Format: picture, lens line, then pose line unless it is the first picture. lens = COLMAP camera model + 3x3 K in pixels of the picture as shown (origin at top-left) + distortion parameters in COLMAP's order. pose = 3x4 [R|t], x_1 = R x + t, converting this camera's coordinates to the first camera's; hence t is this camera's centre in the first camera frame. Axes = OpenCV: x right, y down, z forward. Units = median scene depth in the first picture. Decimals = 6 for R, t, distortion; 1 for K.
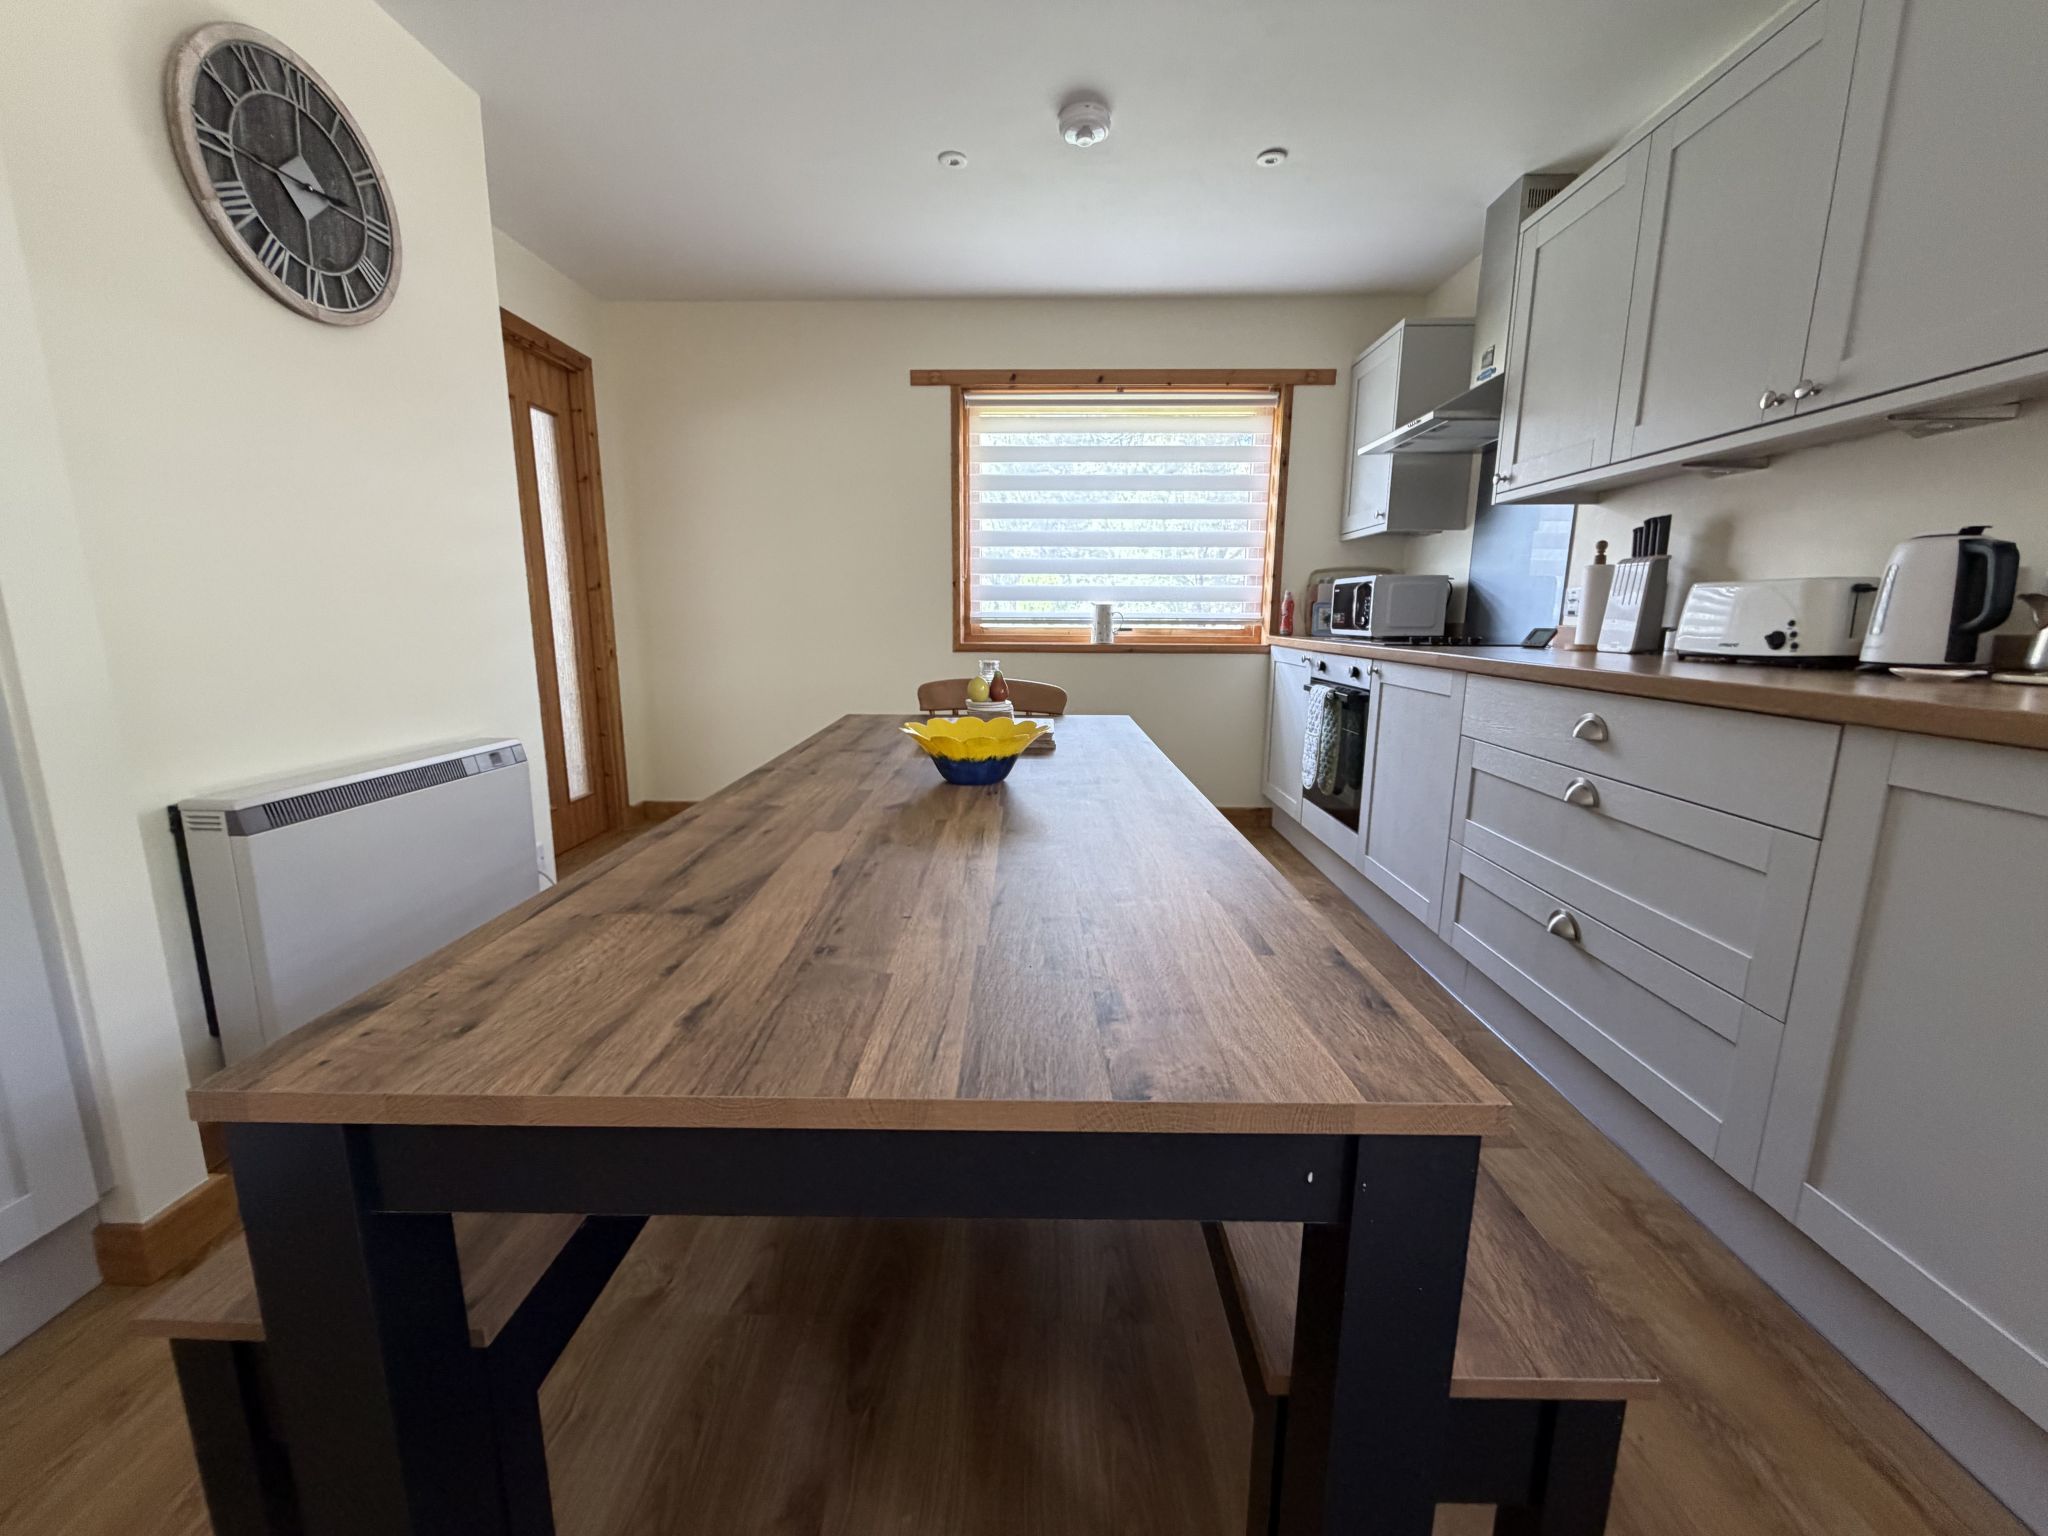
lens RADIAL K [[816.5, 0, 1017.4], [0, 816.5, 768.7], [0, 0, 1]] dist [-0.000419, 0.000279]
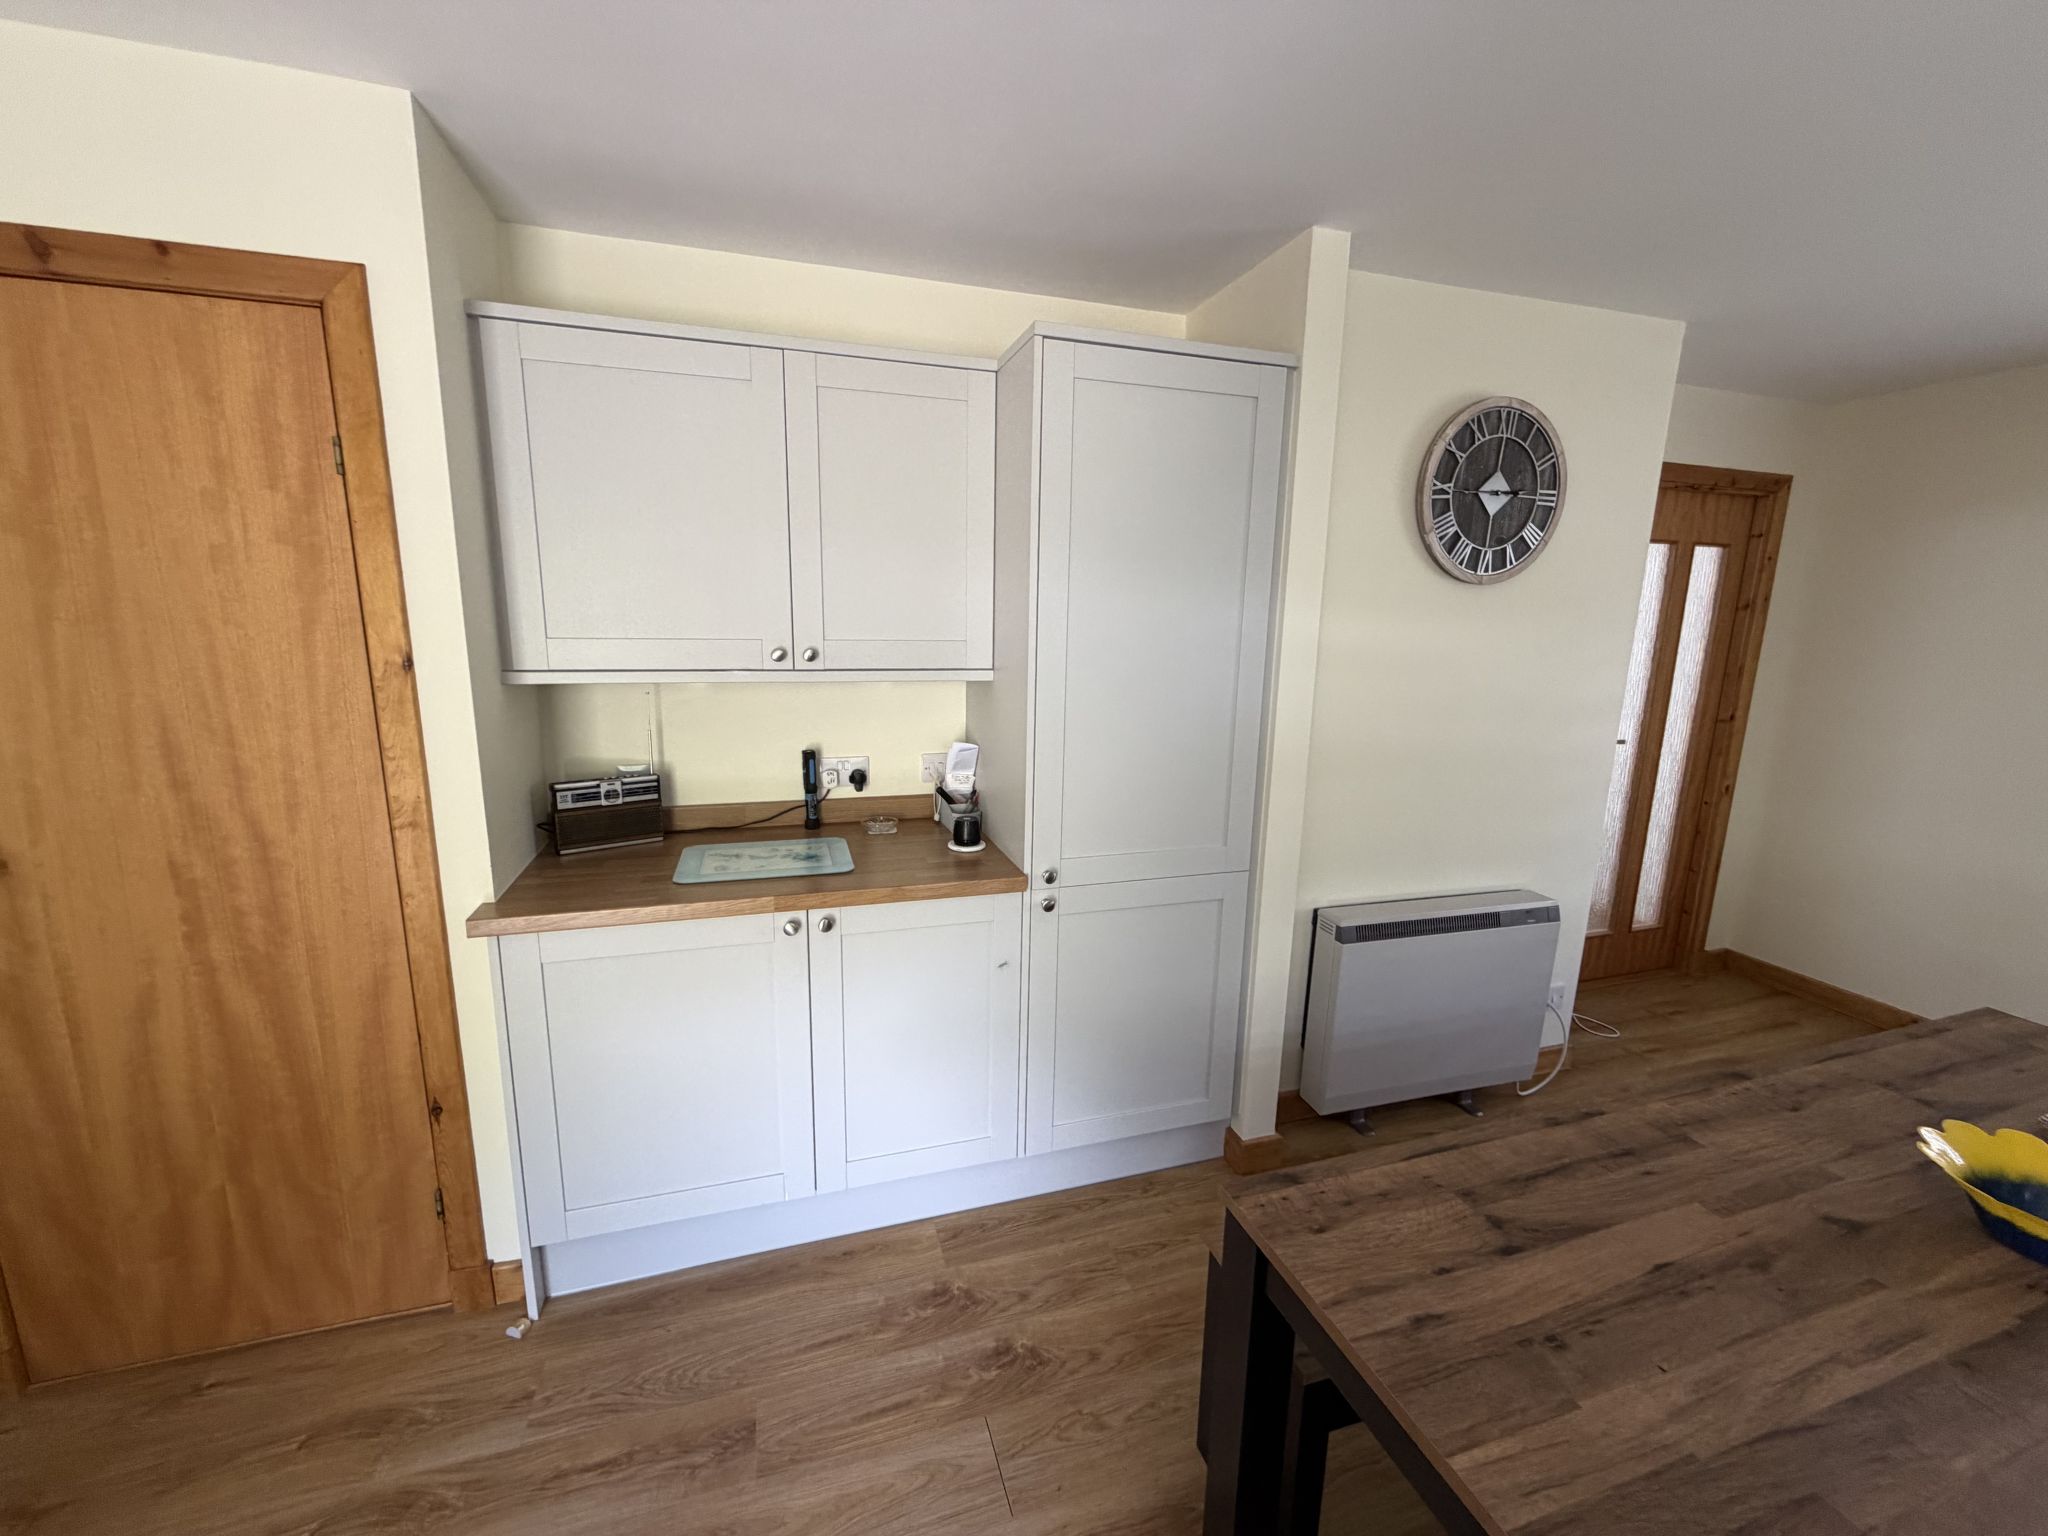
lens RADIAL K [[816.5, 0, 1017.4], [0, 816.5, 768.7], [0, 0, 1]] dist [-0.000419, 0.000279]
pose [[0.320951, 0.179811, -0.929870, 0.236553], [-0.192796, 0.973658, 0.121734, -0.292510], [0.927265, 0.140205, 0.347164, -0.160217]]
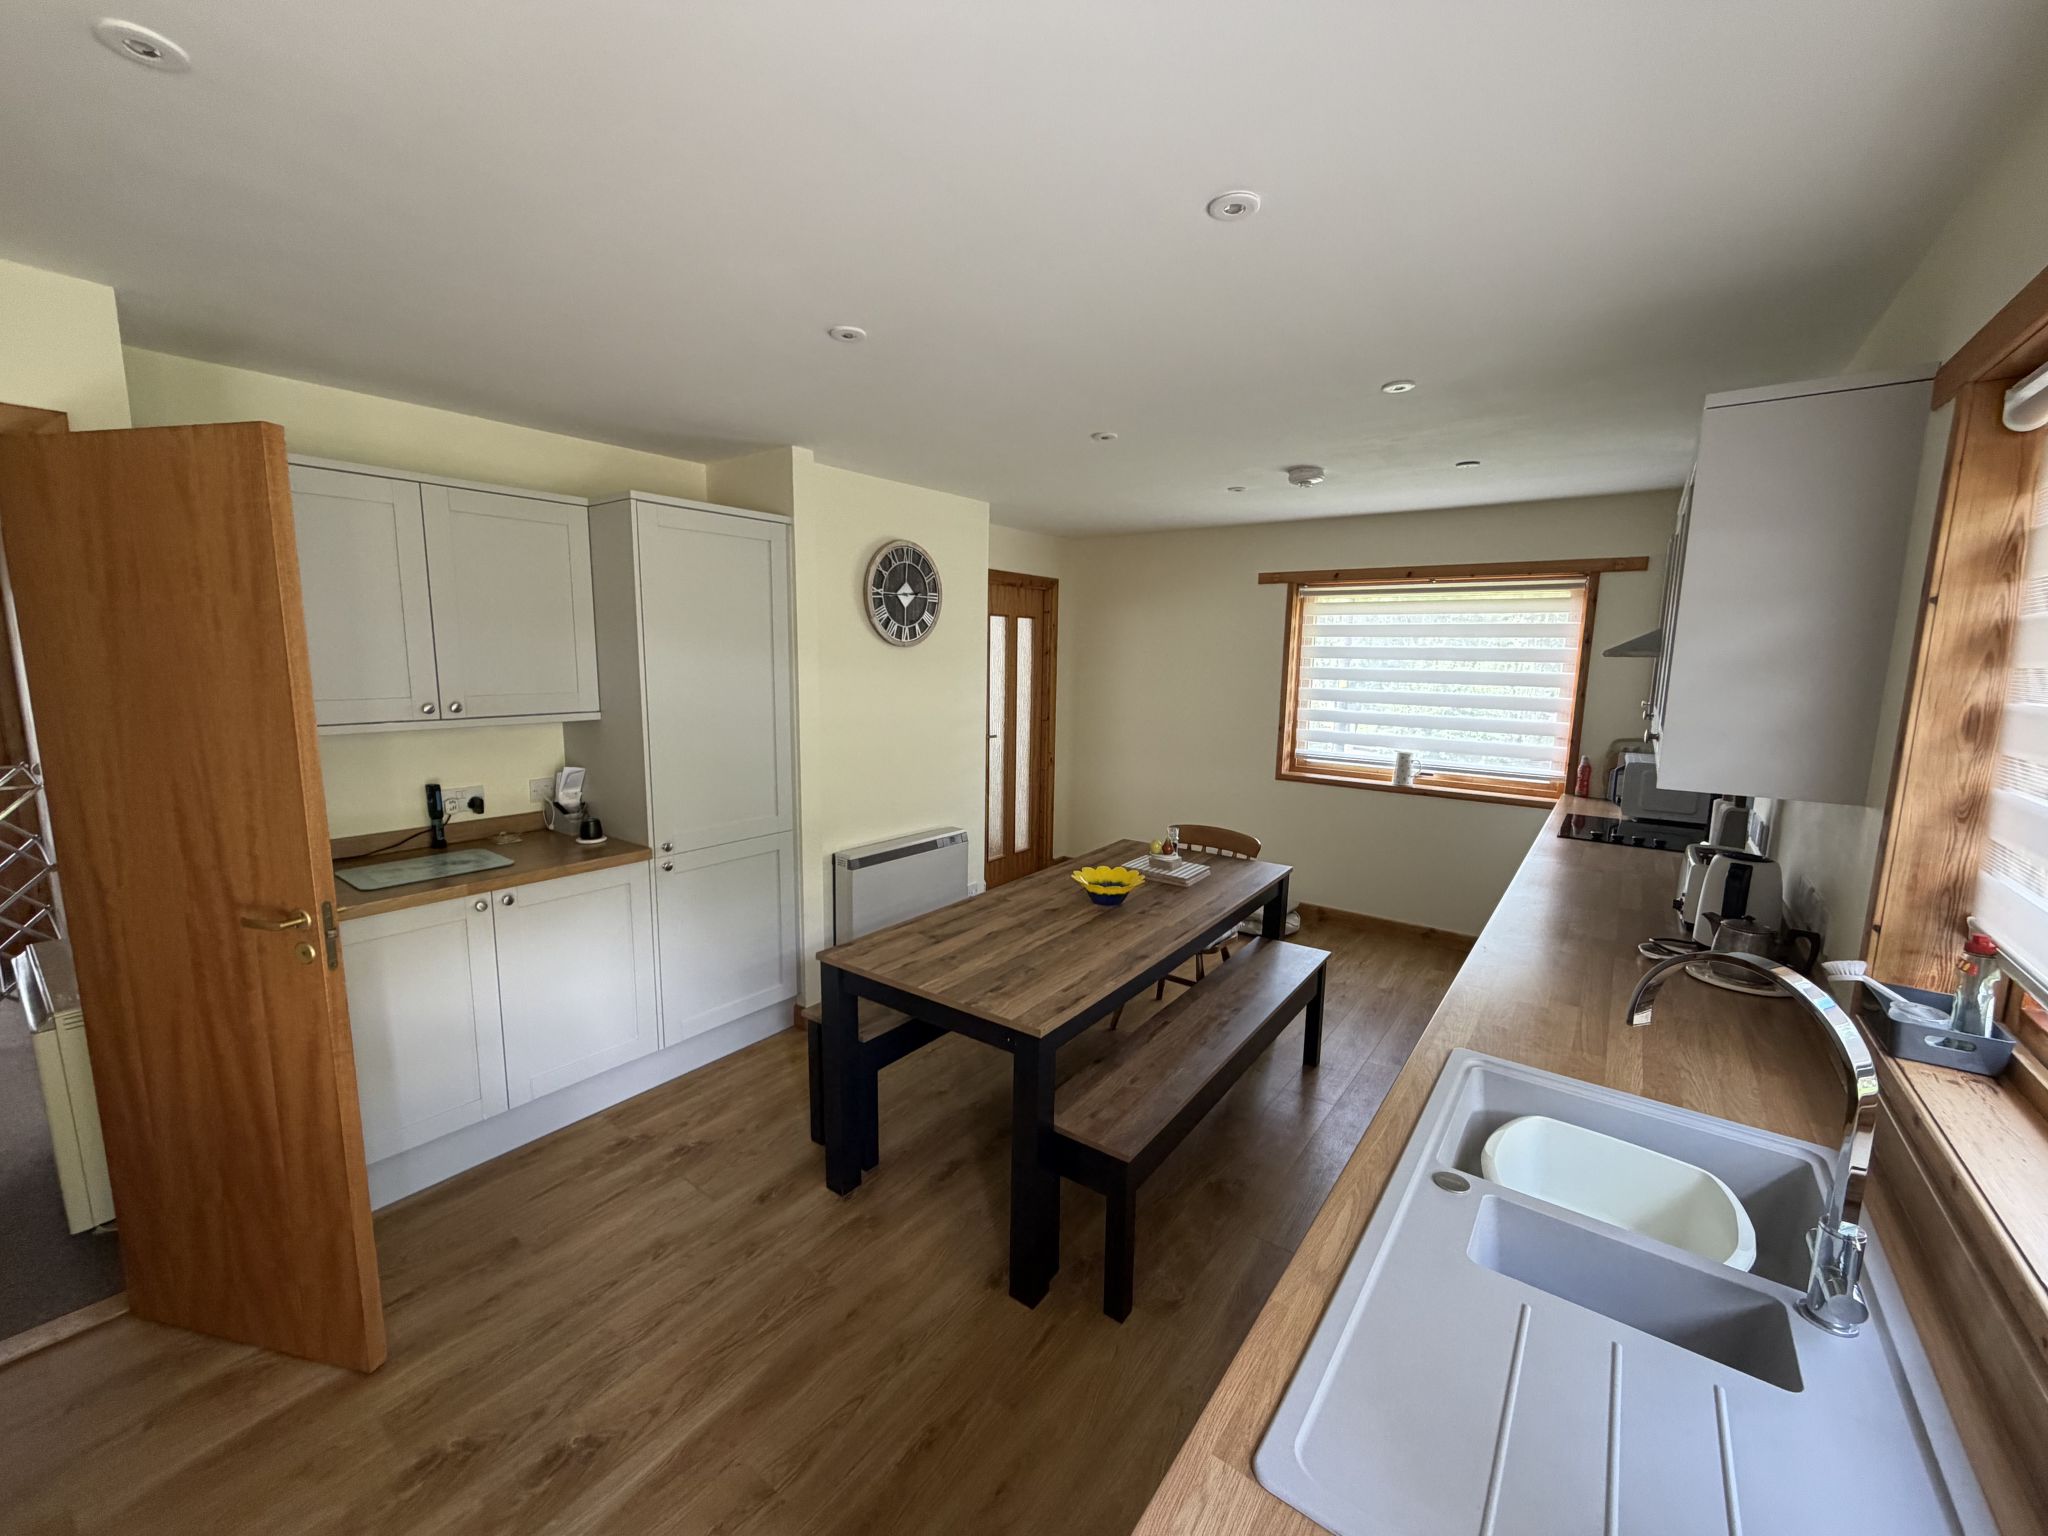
lens RADIAL K [[816.5, 0, 1017.4], [0, 816.5, 768.7], [0, 0, 1]] dist [-0.000419, 0.000279]
pose [[0.814077, 0.091395, -0.573520, 0.823593], [-0.118885, 0.992852, -0.010532, -0.244035], [0.568458, 0.076757, 0.819124, -0.741362]]
